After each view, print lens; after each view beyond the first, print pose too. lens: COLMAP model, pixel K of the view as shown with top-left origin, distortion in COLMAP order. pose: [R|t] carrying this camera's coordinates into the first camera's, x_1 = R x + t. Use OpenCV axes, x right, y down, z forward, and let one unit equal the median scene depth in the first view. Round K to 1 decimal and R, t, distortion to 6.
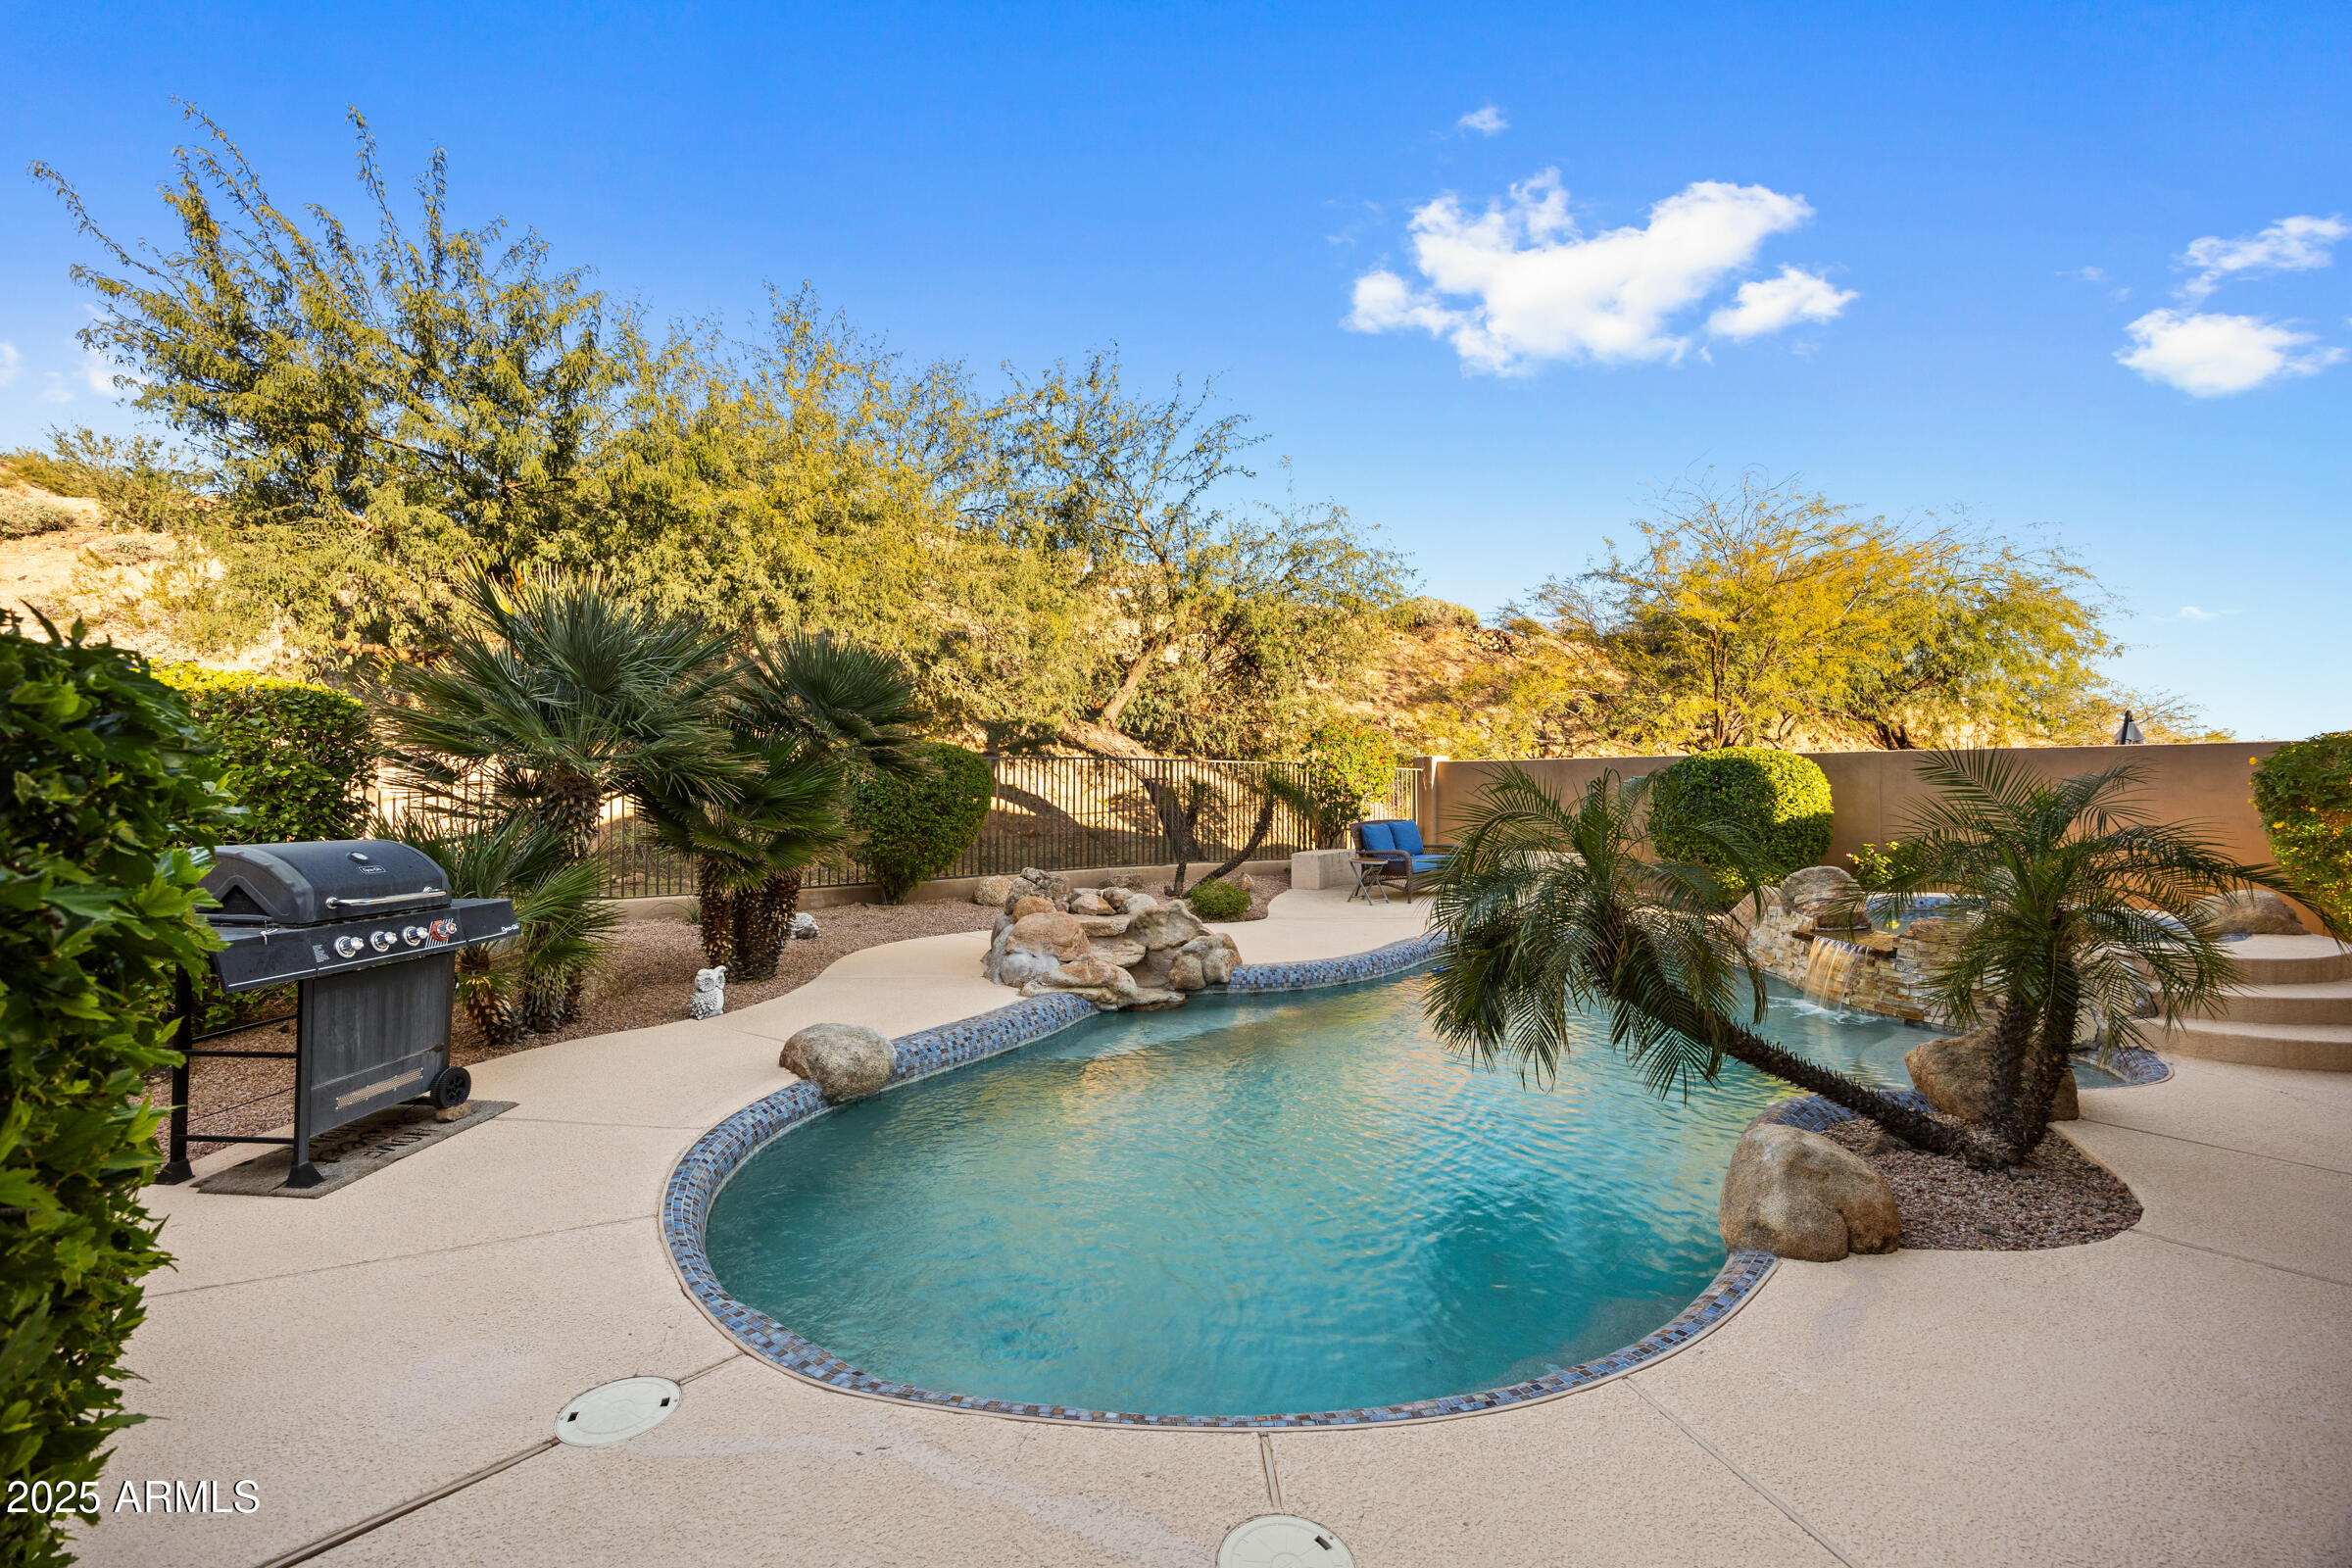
lens RADIAL K [[973.7, 0, 1175.6], [0, 973.7, 781.0], [0, 0, 1]] dist [-0.012259, 0.000723]
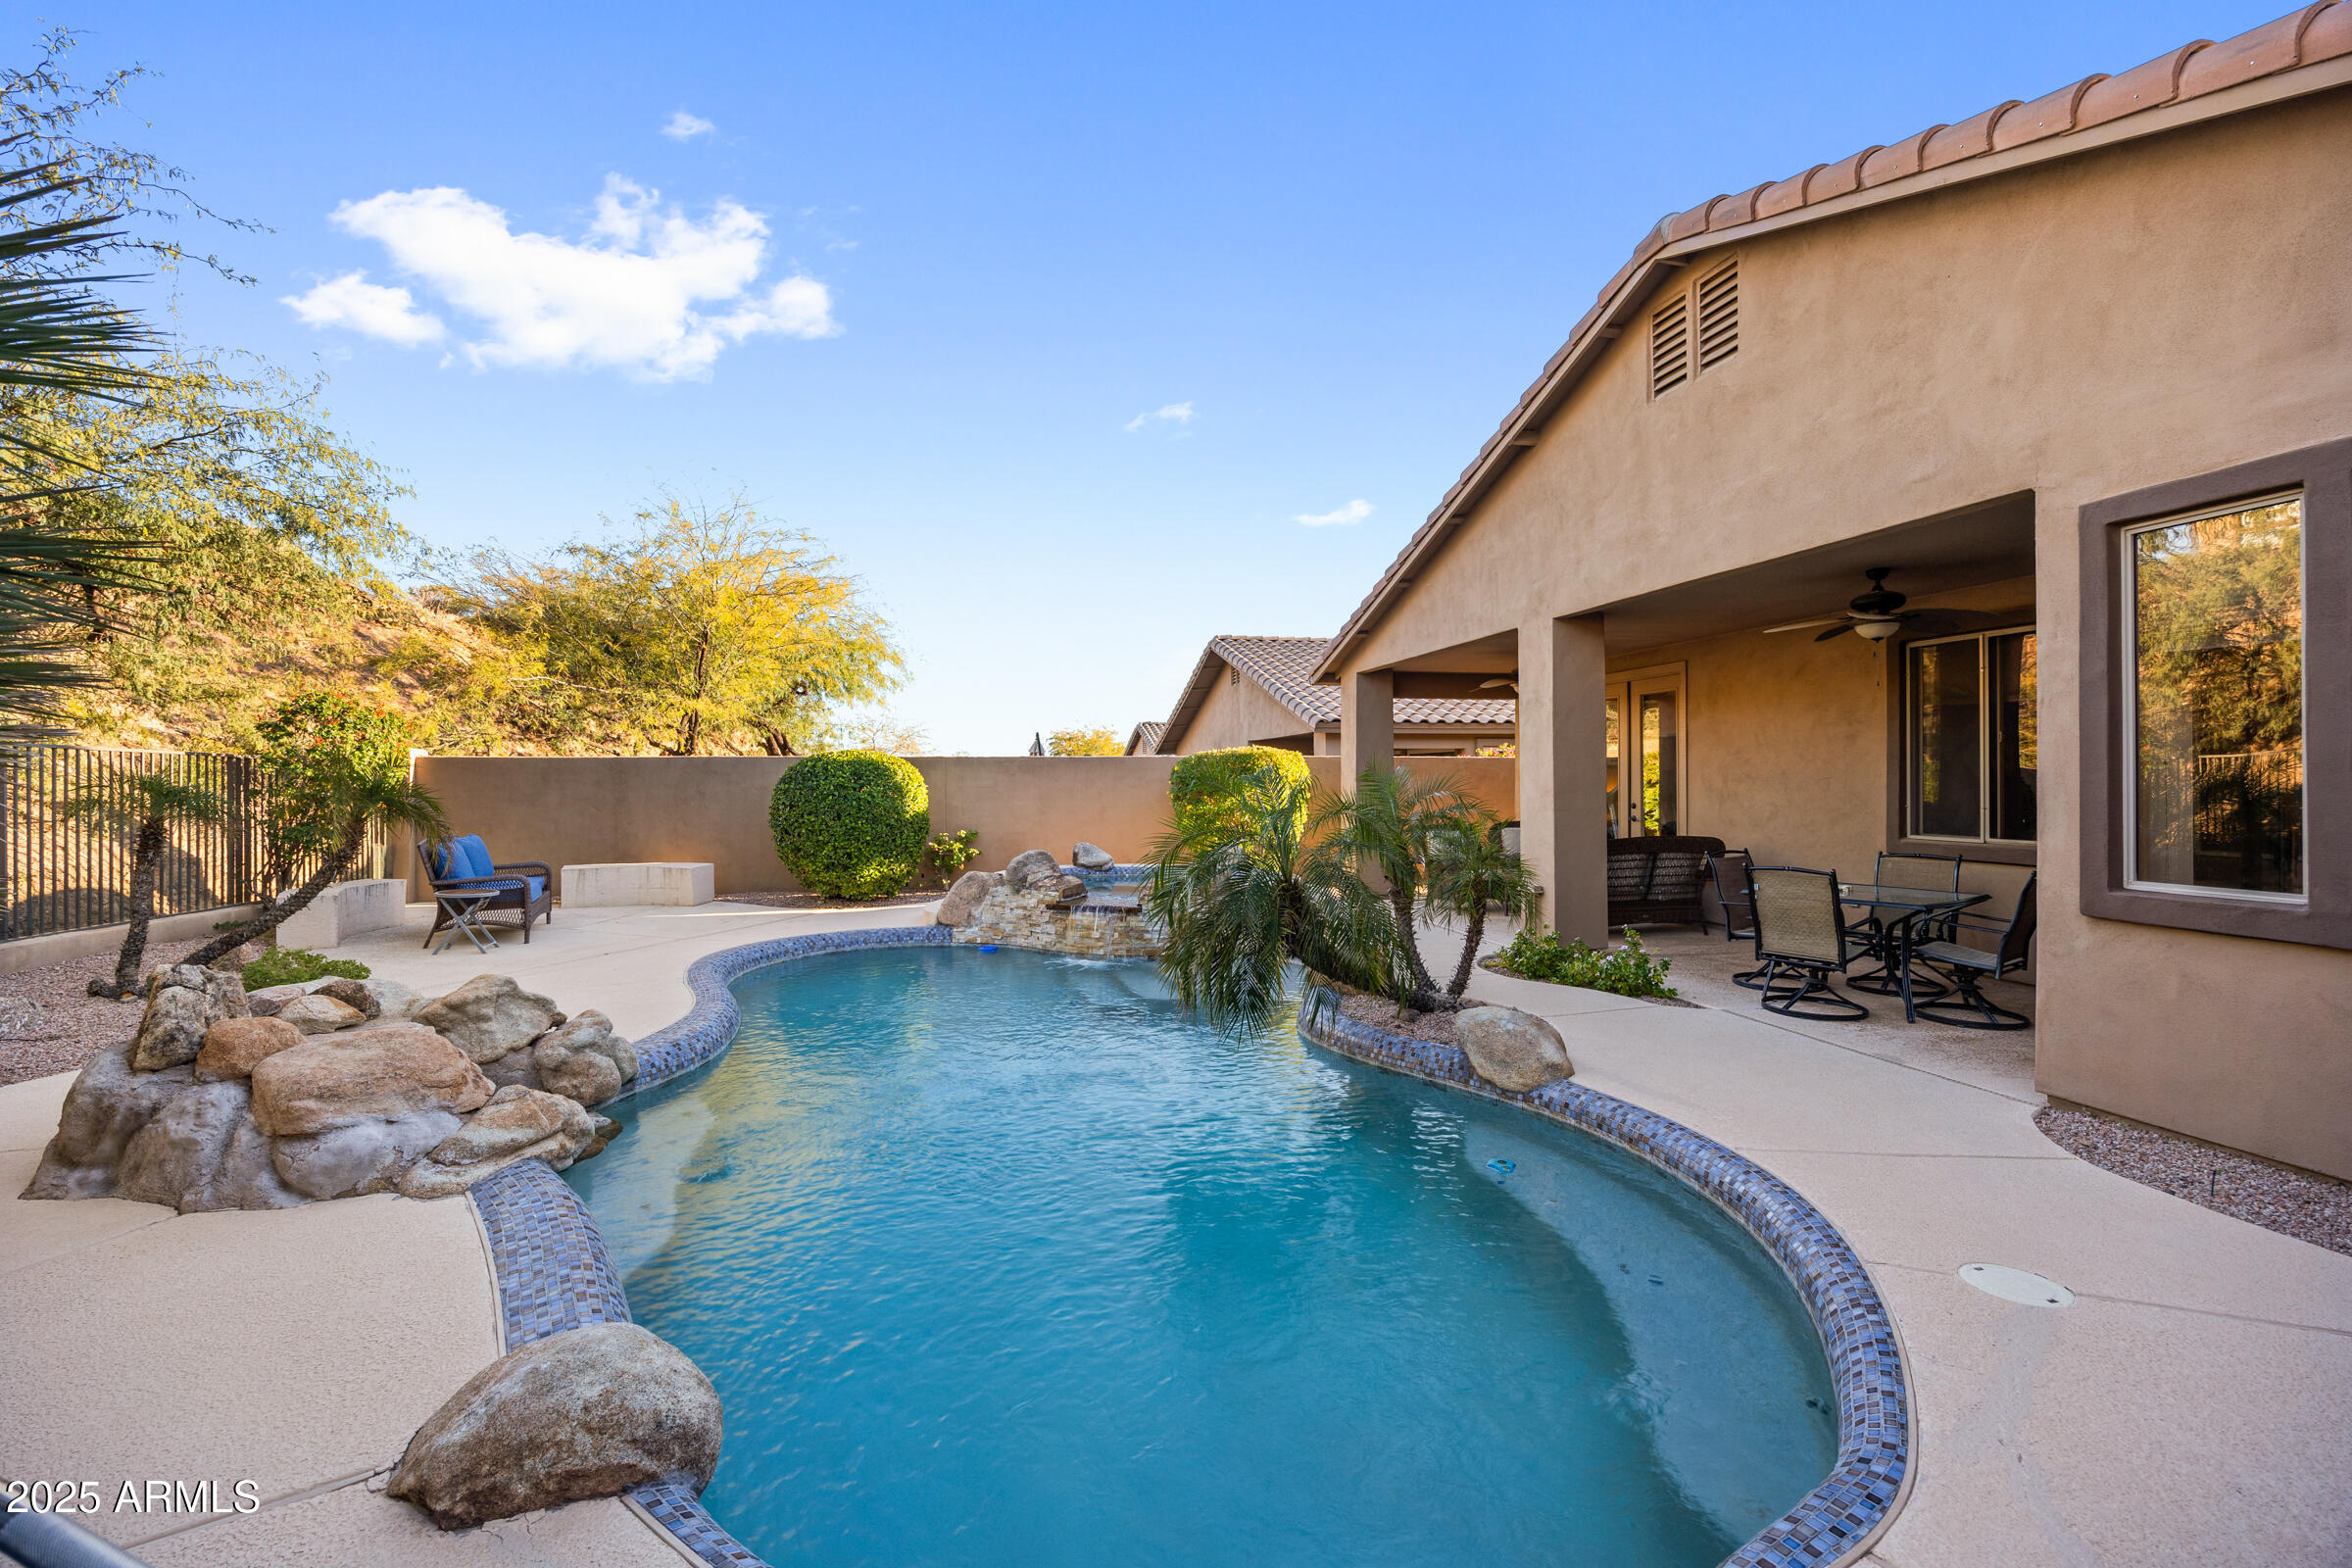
lens RADIAL K [[973.7, 0, 1176.7], [0, 973.7, 780.7], [0, 0, 1]] dist [-0.012259, 0.000723]
pose [[0.382289, -0.001700, 0.924041, -0.395610], [0.003687, 0.999993, 0.000314, 0.000381], [-0.924036, 0.003287, 0.382292, 0.360823]]
